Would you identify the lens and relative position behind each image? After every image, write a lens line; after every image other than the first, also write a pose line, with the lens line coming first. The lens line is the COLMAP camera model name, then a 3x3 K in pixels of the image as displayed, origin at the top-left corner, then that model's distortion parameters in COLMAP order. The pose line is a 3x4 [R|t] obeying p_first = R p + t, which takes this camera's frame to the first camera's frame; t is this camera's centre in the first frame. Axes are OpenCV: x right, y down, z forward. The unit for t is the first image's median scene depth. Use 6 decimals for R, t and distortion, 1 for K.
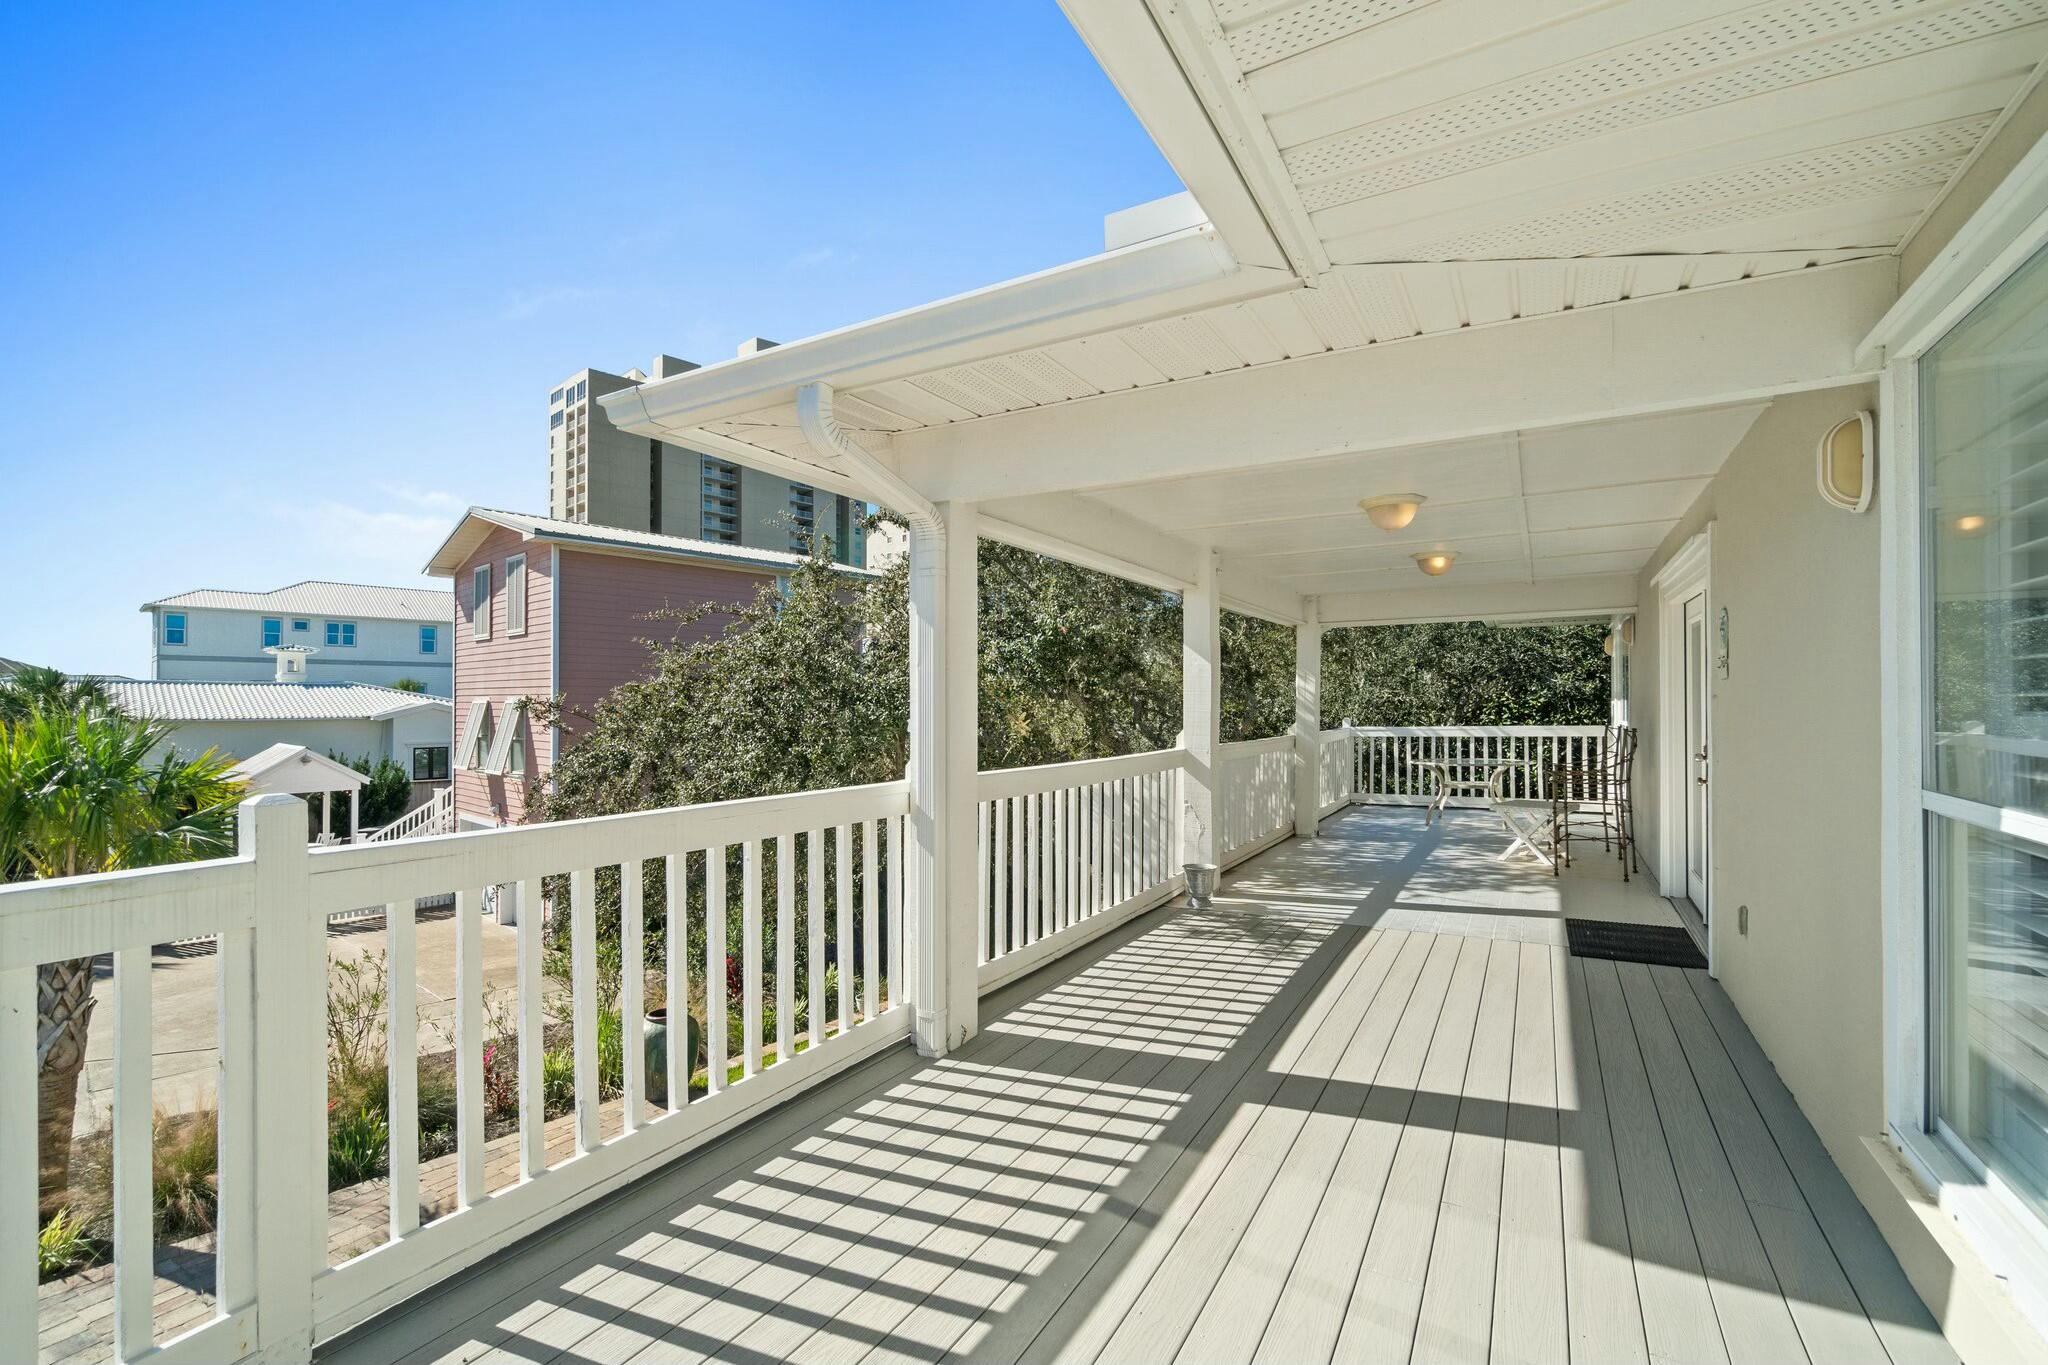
lens RADIAL K [[903.3, 0, 1024.3], [0, 903.3, 699.0], [0, 0, 1]] dist [-0.001553, -0.000062]
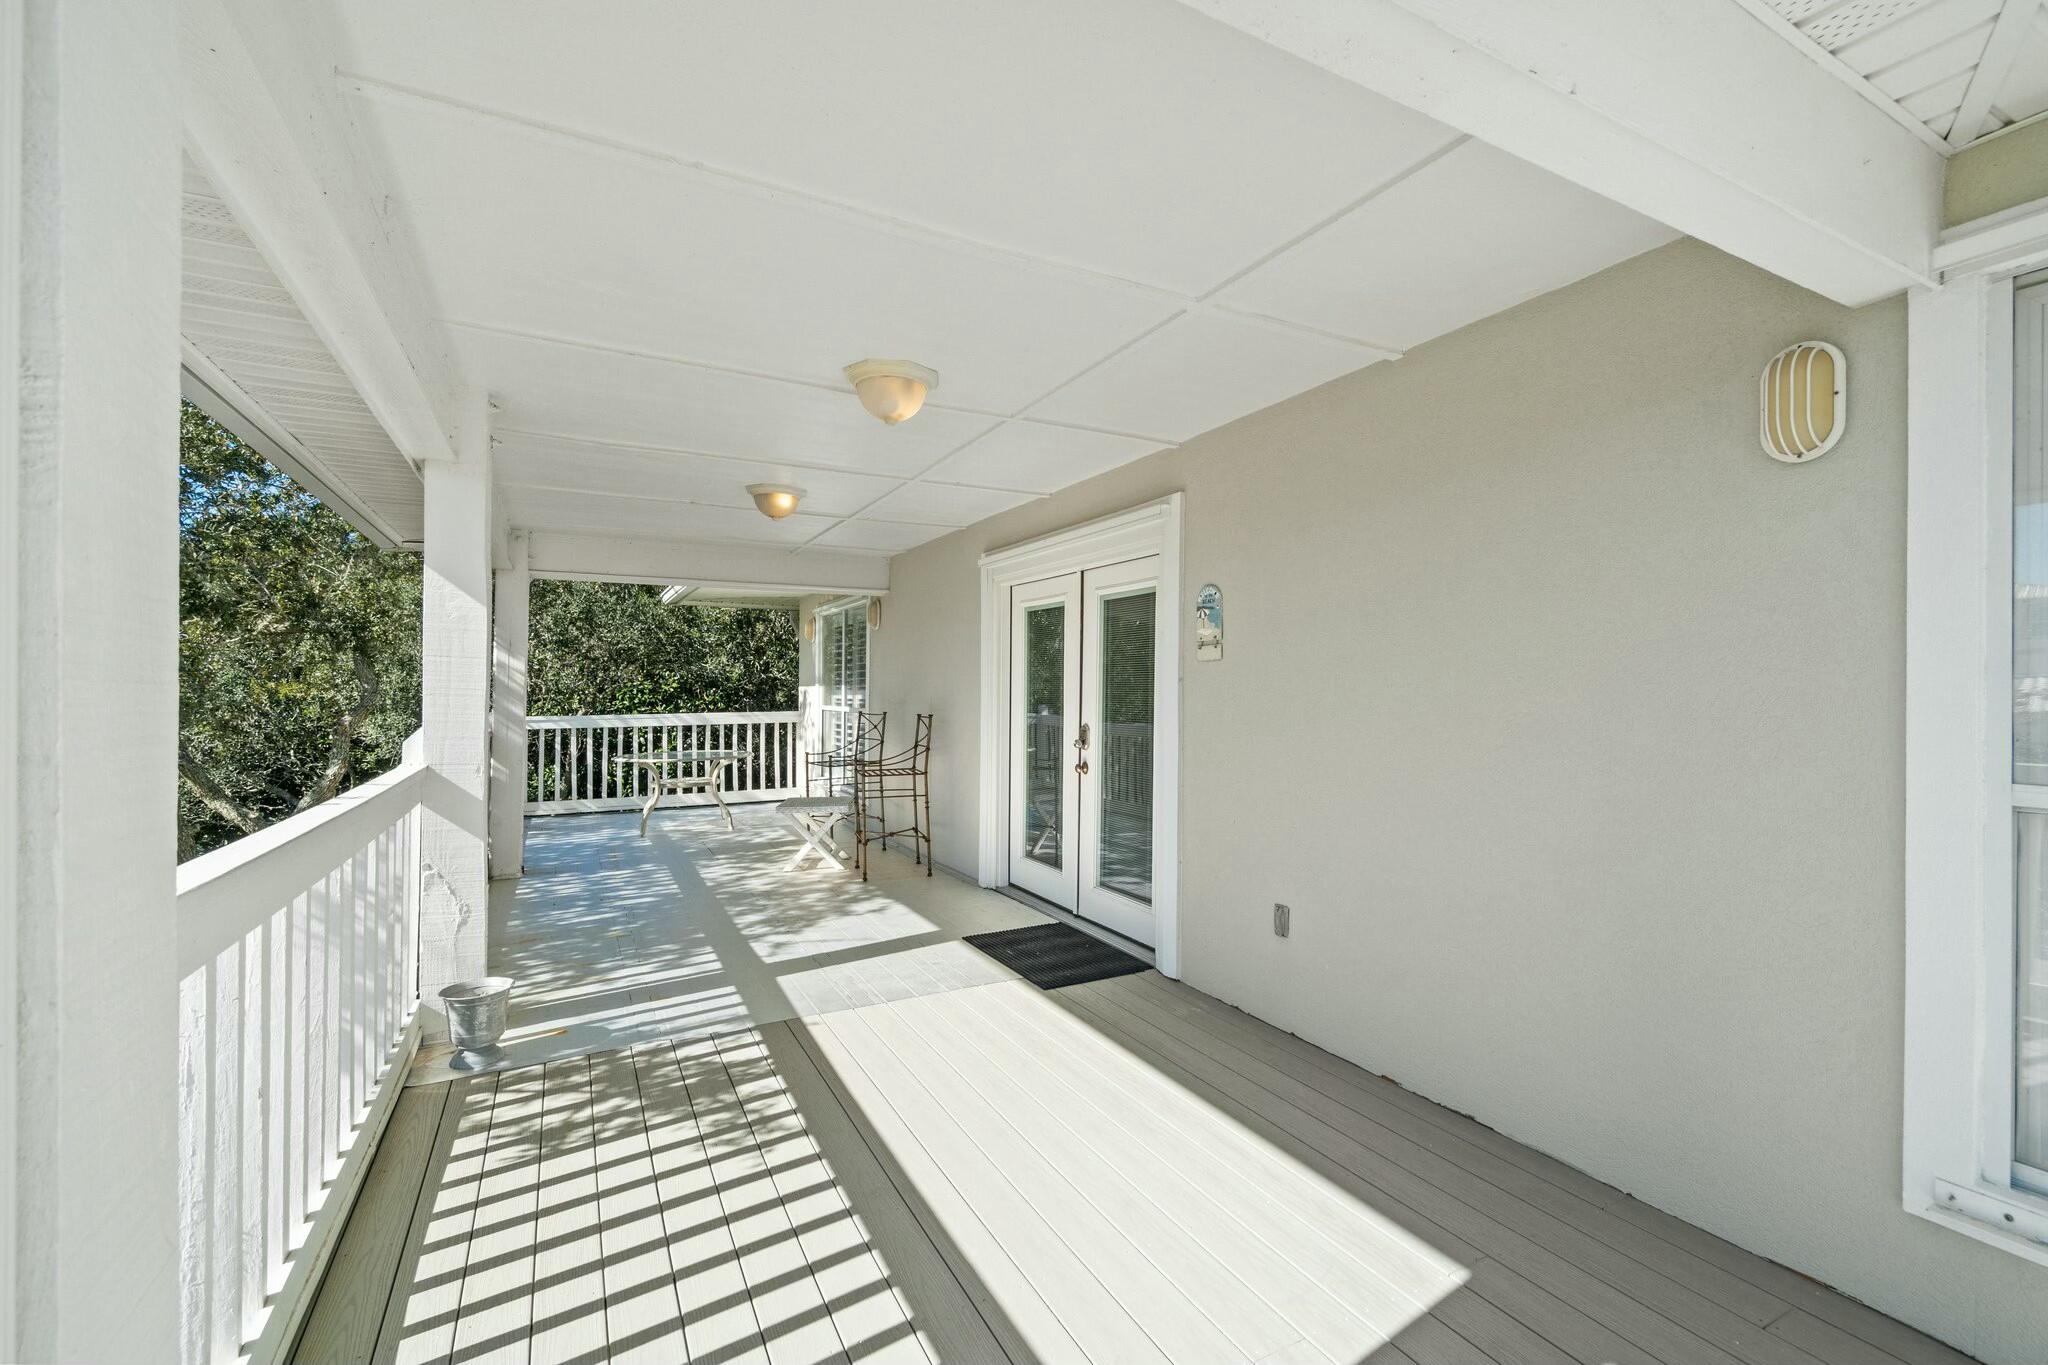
lens RADIAL K [[898.0, 0, 1013.6], [0, 898.0, 684.9], [0, 0, 1]] dist [0.000086, 0.000231]
pose [[0.549766, 0.008360, 0.835277, -0.080917], [-0.006731, 0.999962, -0.005577, 0.009581], [-0.835292, -0.002556, 0.549801, 0.496684]]
